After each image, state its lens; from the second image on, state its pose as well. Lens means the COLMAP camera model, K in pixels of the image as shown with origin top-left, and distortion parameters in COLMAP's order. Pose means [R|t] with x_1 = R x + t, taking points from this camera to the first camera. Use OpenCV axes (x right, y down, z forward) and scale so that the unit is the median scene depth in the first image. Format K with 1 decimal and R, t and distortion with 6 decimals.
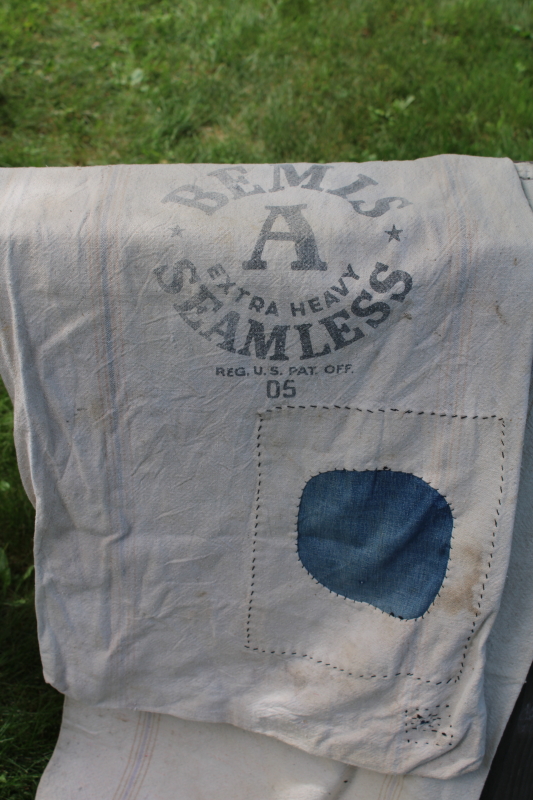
lens RADIAL K [[1212.2, 0, 266.5], [0, 1212.2, 400.0], [0, 0, 1]] dist [-0.029751, 0.042665]
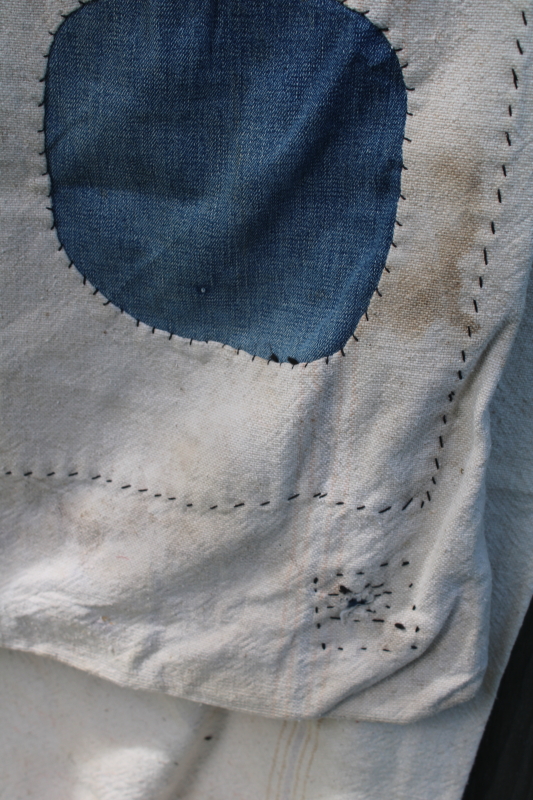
lens RADIAL K [[1212.2, 0, 266.5], [0, 1212.2, 400.0], [0, 0, 1]] dist [-0.029751, 0.042665]
pose [[0.997475, -0.039899, 0.058750, 0.073454], [0.037643, 0.998529, 0.039018, 0.171922], [-0.060221, -0.036708, 0.997510, 0.551990]]
